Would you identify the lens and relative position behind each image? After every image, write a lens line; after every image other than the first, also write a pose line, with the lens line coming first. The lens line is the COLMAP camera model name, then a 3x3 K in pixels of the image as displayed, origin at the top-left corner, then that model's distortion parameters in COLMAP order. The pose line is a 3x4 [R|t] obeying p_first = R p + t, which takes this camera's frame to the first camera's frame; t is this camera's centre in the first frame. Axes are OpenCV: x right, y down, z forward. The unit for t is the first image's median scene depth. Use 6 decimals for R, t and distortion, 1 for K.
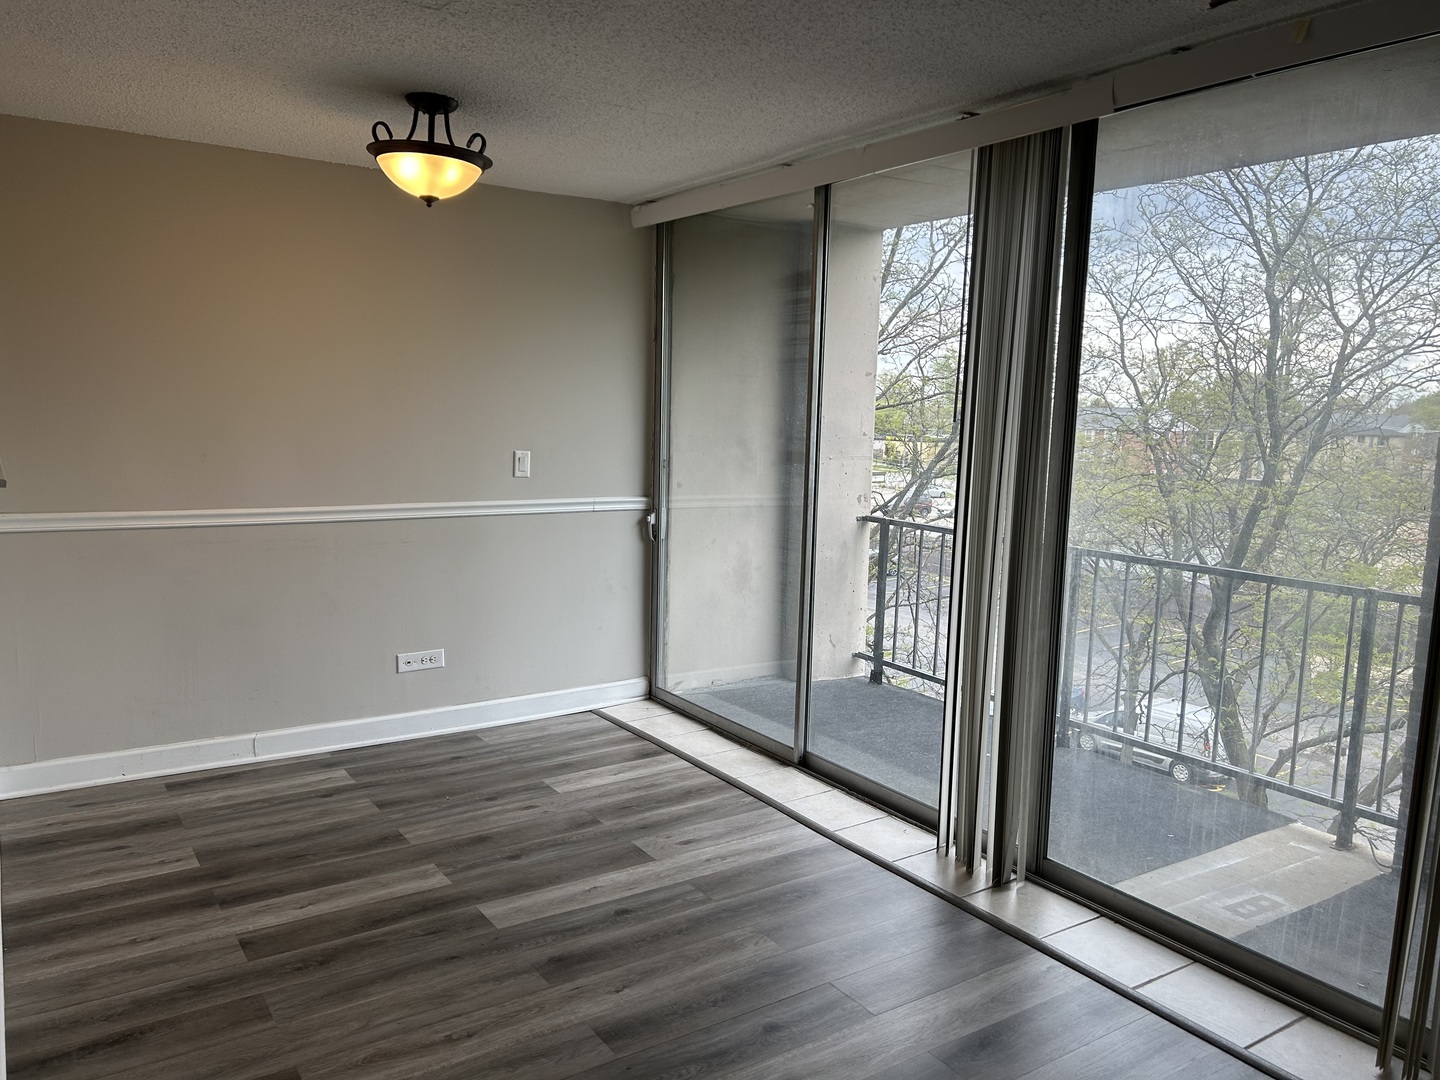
lens RADIAL K [[1082.1, 0, 732.0], [0, 1082.1, 541.1], [0, 0, 1]] dist [0.045696, -0.002056]
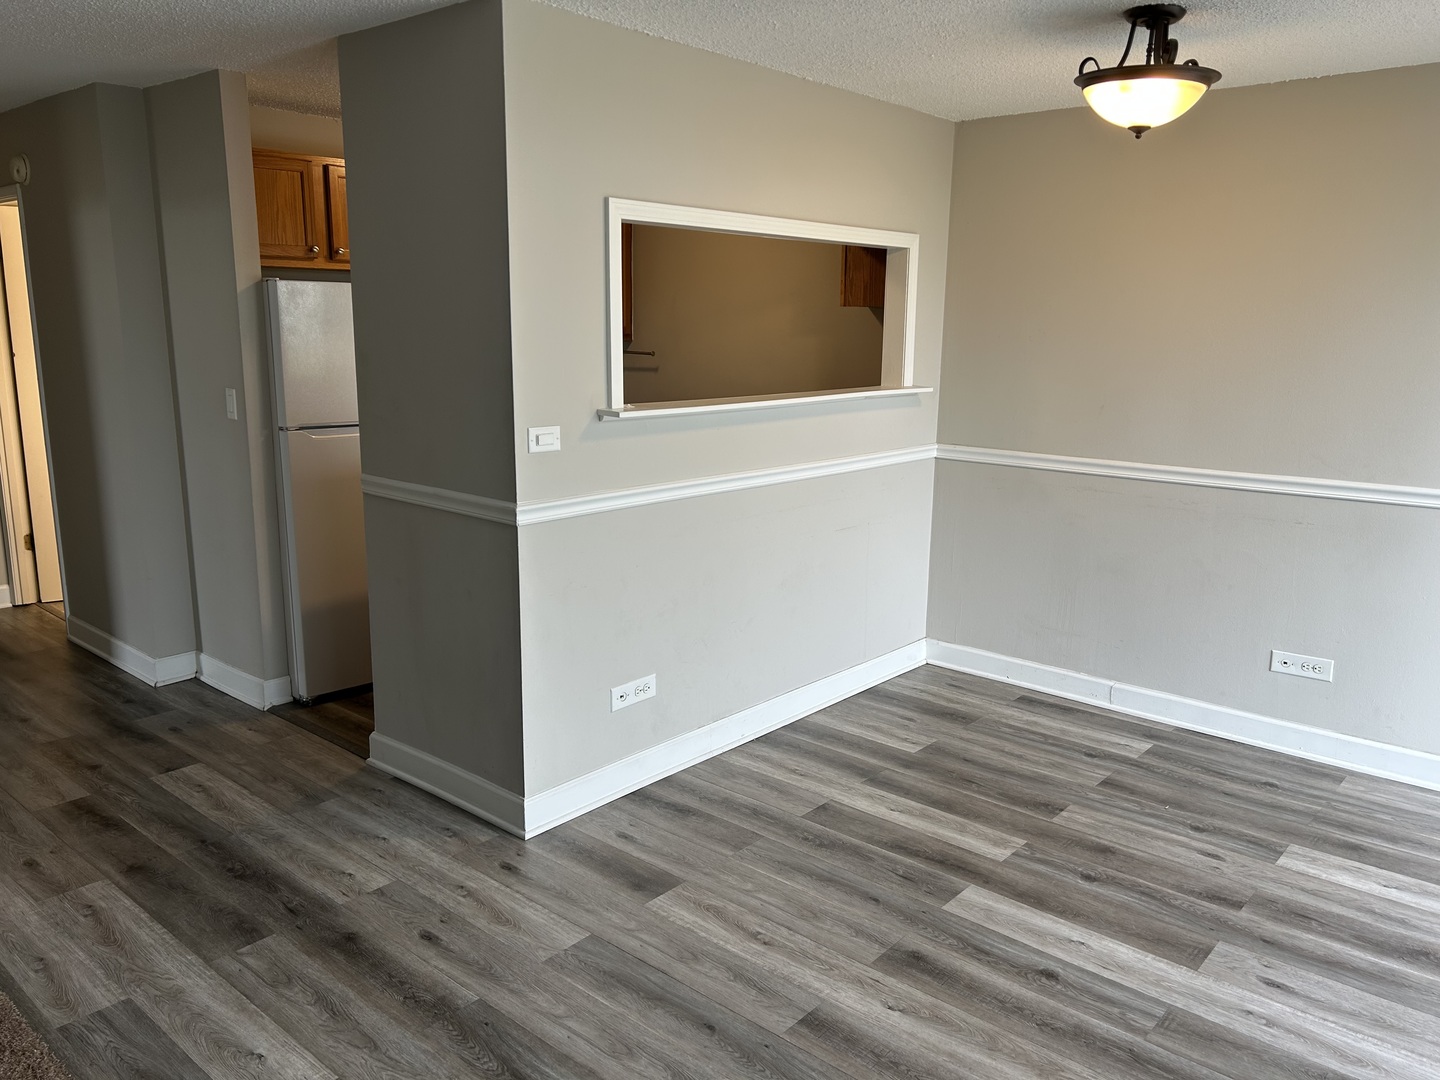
lens RADIAL K [[1082.1, 0, 731.7], [0, 1082.1, 542.5], [0, 0, 1]] dist [0.045696, -0.002056]
pose [[0.271656, 0.175533, -0.946251, 0.486018], [-0.125105, 0.981324, 0.146124, -0.066724], [0.954228, 0.078685, 0.288543, 0.421863]]
